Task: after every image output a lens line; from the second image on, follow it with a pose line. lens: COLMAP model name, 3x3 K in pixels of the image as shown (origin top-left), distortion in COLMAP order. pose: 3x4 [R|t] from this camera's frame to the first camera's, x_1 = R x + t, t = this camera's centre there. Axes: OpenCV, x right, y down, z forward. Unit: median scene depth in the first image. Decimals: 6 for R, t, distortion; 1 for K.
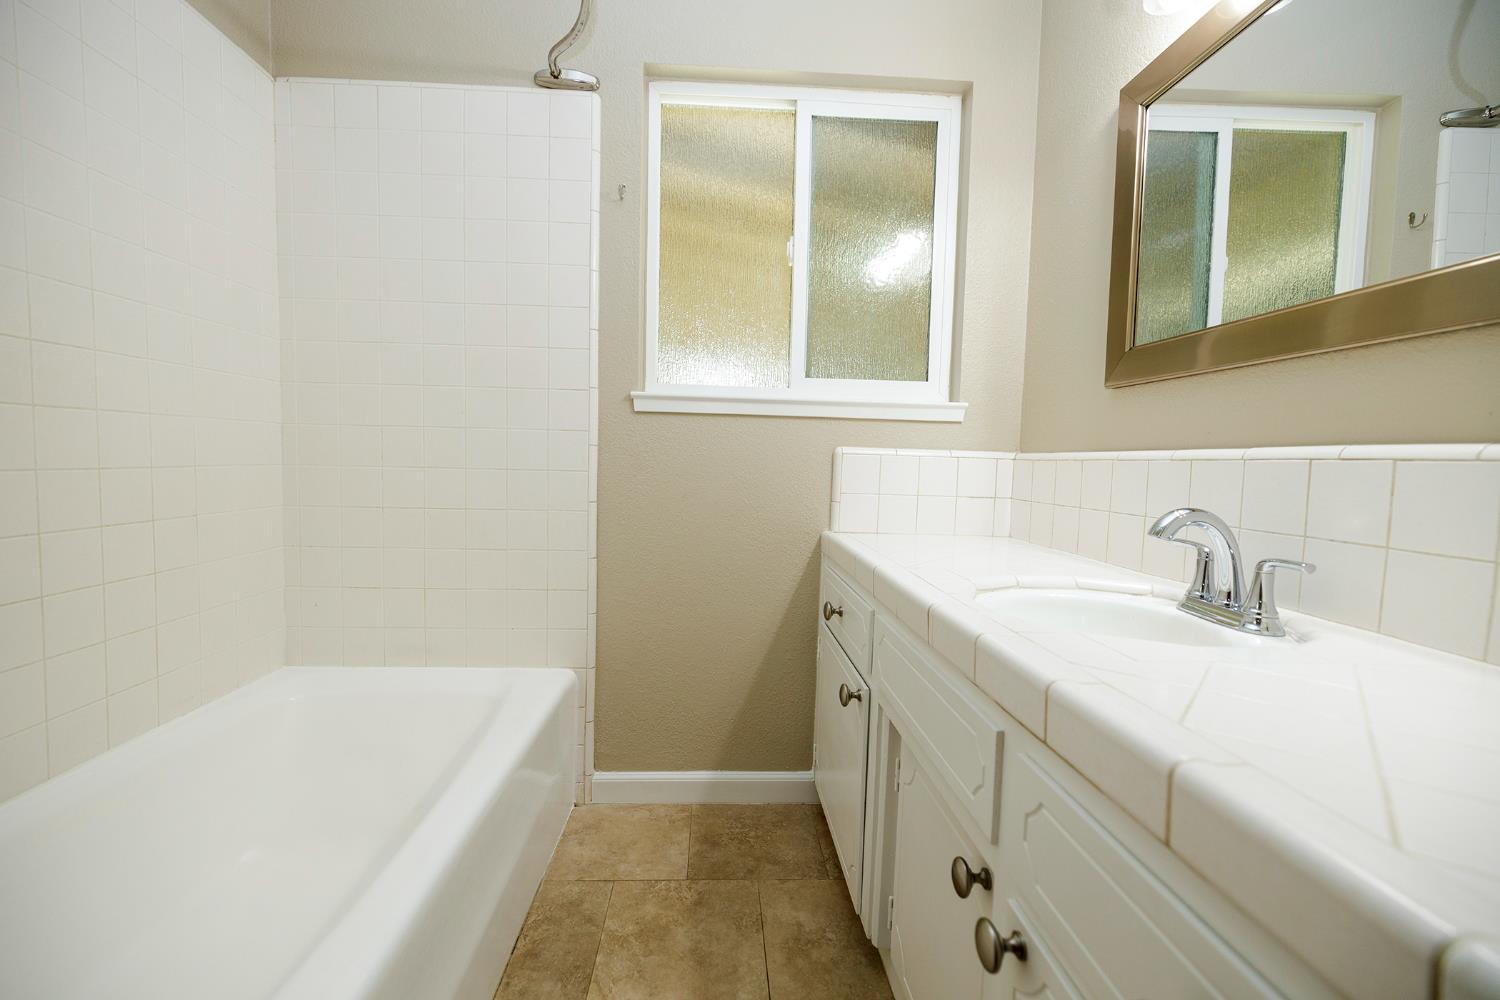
lens RADIAL K [[625.8, 0, 742.1], [0, 625.8, 494.7], [0, 0, 1]] dist [-0.000752, 0.000114]
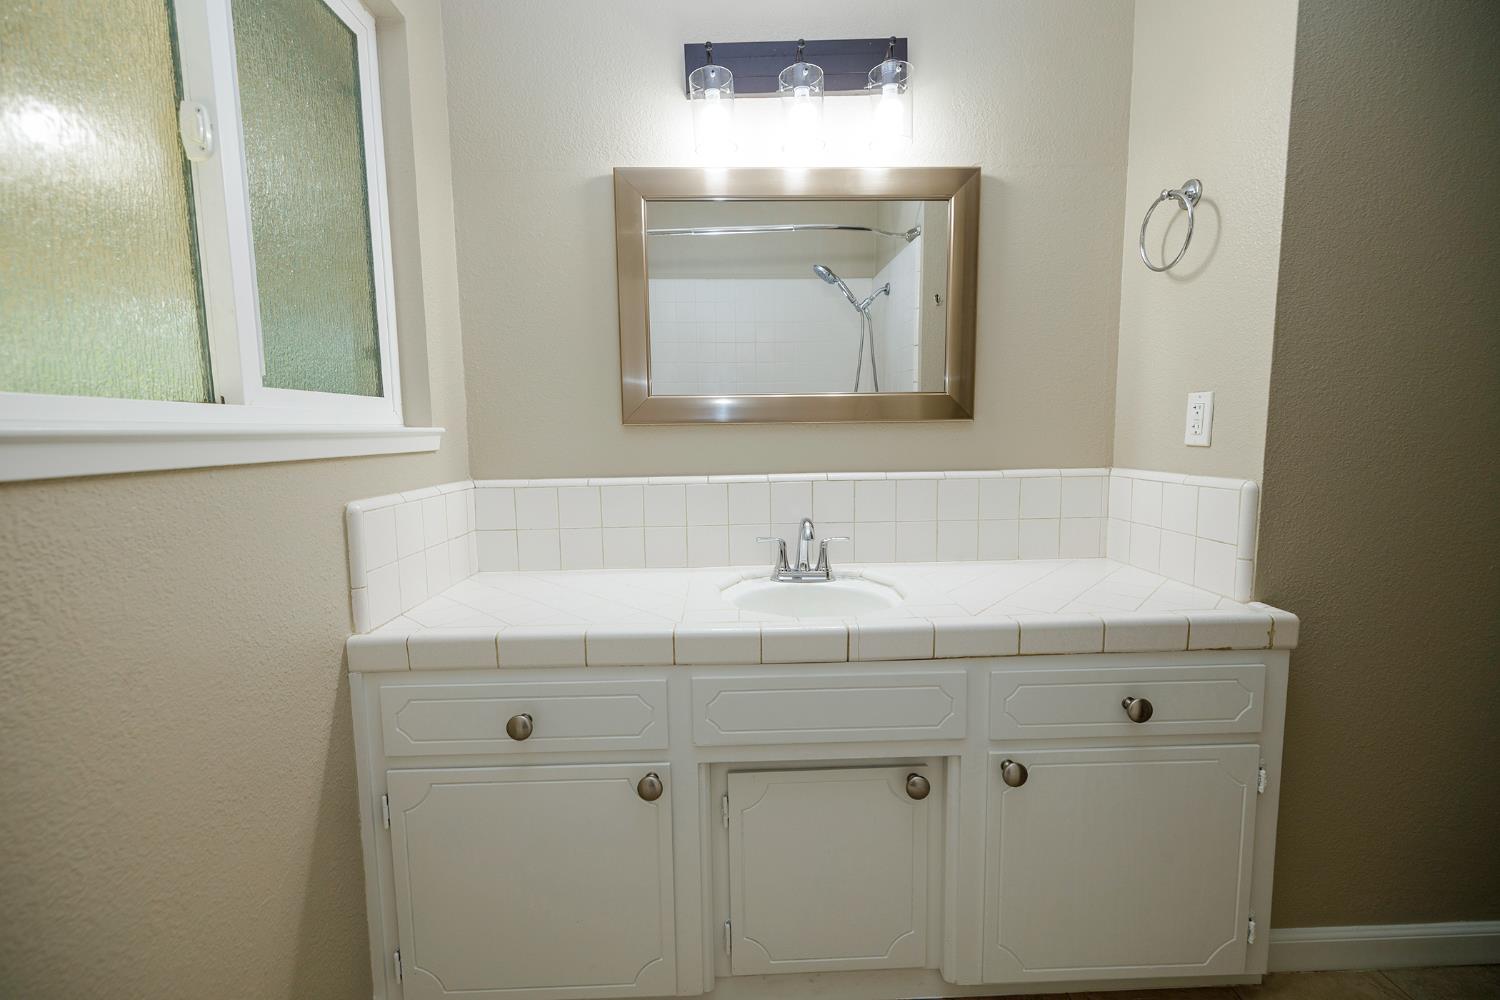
lens RADIAL K [[625.8, 0, 742.1], [0, 625.8, 494.7], [0, 0, 1]] dist [-0.000752, 0.000114]
pose [[0.028618, -0.114036, 0.993064, -0.456514], [0.080433, 0.990512, 0.111425, -0.119685], [-0.996349, 0.076687, 0.037519, 0.582565]]
